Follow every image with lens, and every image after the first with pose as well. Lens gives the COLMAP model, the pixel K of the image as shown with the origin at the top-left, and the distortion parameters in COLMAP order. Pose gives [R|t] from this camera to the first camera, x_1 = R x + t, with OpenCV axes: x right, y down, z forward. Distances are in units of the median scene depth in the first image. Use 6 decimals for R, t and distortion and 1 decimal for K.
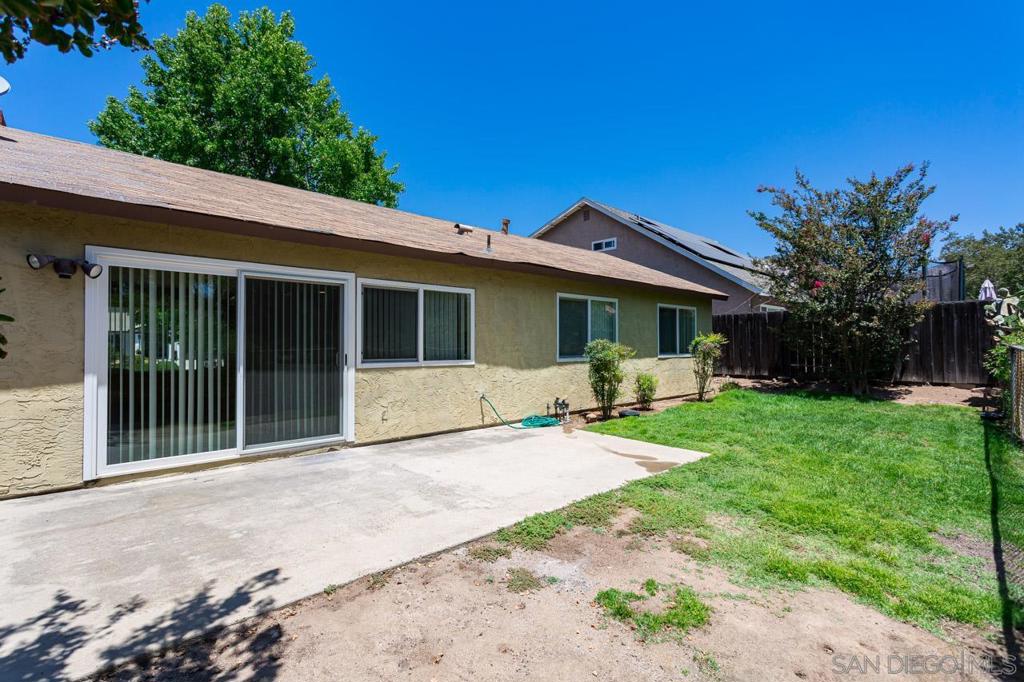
lens RADIAL K [[482.6, 0, 472.6], [0, 482.6, 330.9], [0, 0, 1]] dist [0.000073, 0.000960]
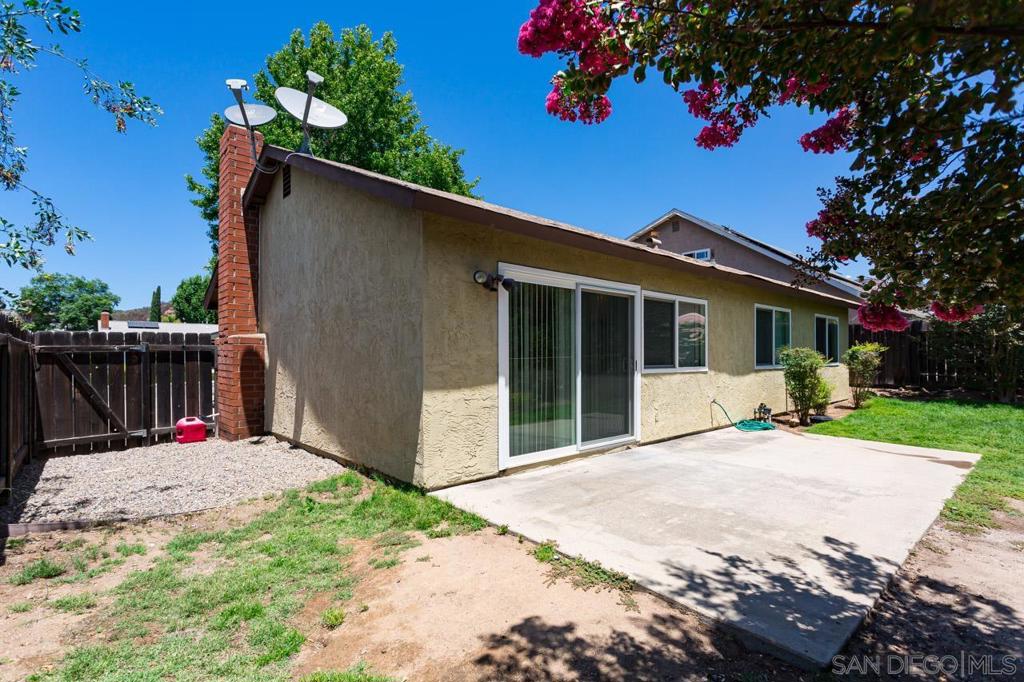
lens RADIAL K [[482.6, 0, 479.6], [0, 482.6, 349.9], [0, 0, 1]] dist [0.000073, 0.000960]
pose [[0.999745, -0.000055, -0.022600, -0.677846], [0.000427, 0.999865, 0.016427, 0.007421], [0.022596, -0.016432, 0.999610, -0.108346]]
